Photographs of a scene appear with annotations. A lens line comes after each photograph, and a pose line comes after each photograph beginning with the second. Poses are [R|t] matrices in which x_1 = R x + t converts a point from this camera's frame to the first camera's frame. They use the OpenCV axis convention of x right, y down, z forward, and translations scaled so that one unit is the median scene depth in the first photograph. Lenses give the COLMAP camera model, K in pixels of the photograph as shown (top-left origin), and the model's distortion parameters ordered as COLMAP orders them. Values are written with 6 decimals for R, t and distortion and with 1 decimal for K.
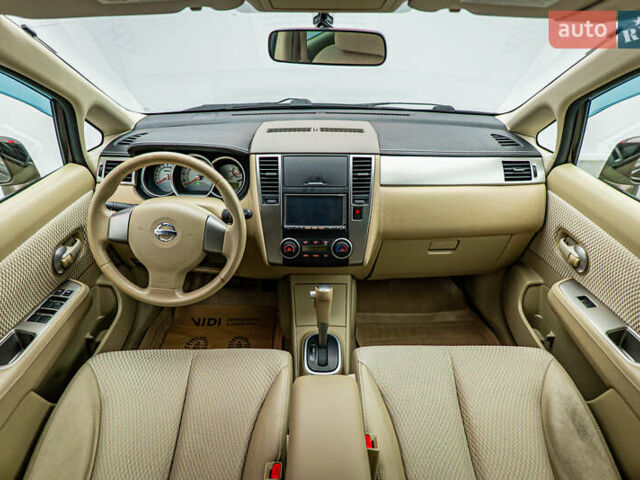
lens RADIAL K [[407.7, 0, 320.0], [0, 407.7, 240.0], [0, 0, 1]] dist [0.011874, 0.002901]
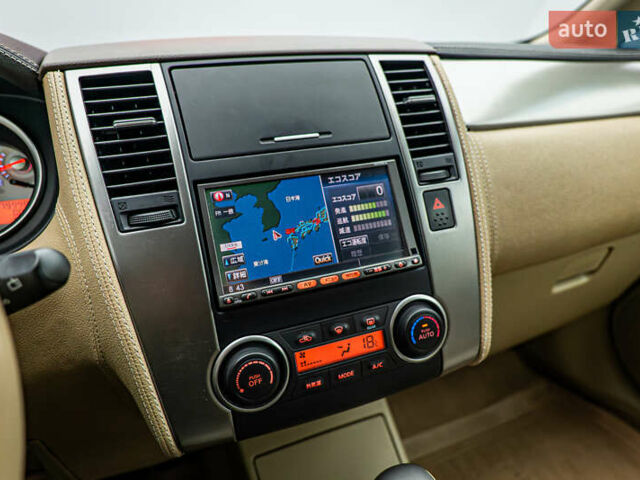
lens RADIAL K [[407.7, 0, 320.0], [0, 407.7, 240.0], [0, 0, 1]] dist [0.011874, 0.002901]
pose [[0.938514, -0.175297, 0.297426, -0.098397], [0.223351, 0.965218, -0.135896, -0.019245], [-0.263258, 0.193971, 0.945024, 0.714745]]
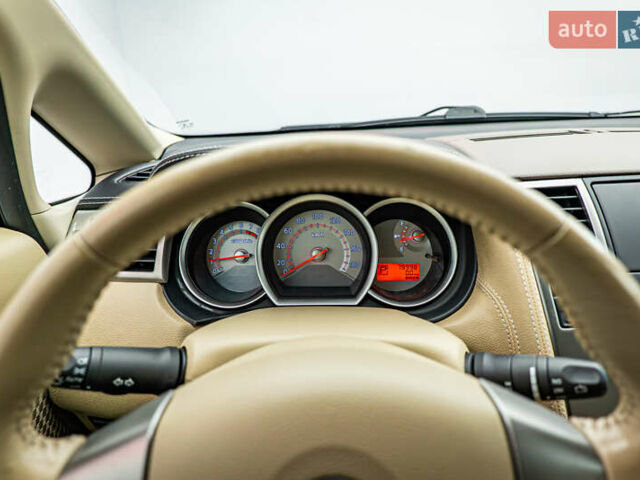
lens RADIAL K [[407.7, 0, 320.0], [0, 407.7, 240.0], [0, 0, 1]] dist [0.011874, 0.002901]
pose [[0.999373, -0.034508, -0.007907, -0.321491], [0.032341, 0.980745, -0.192595, -0.098461], [0.014401, 0.192218, 0.981247, 0.664447]]
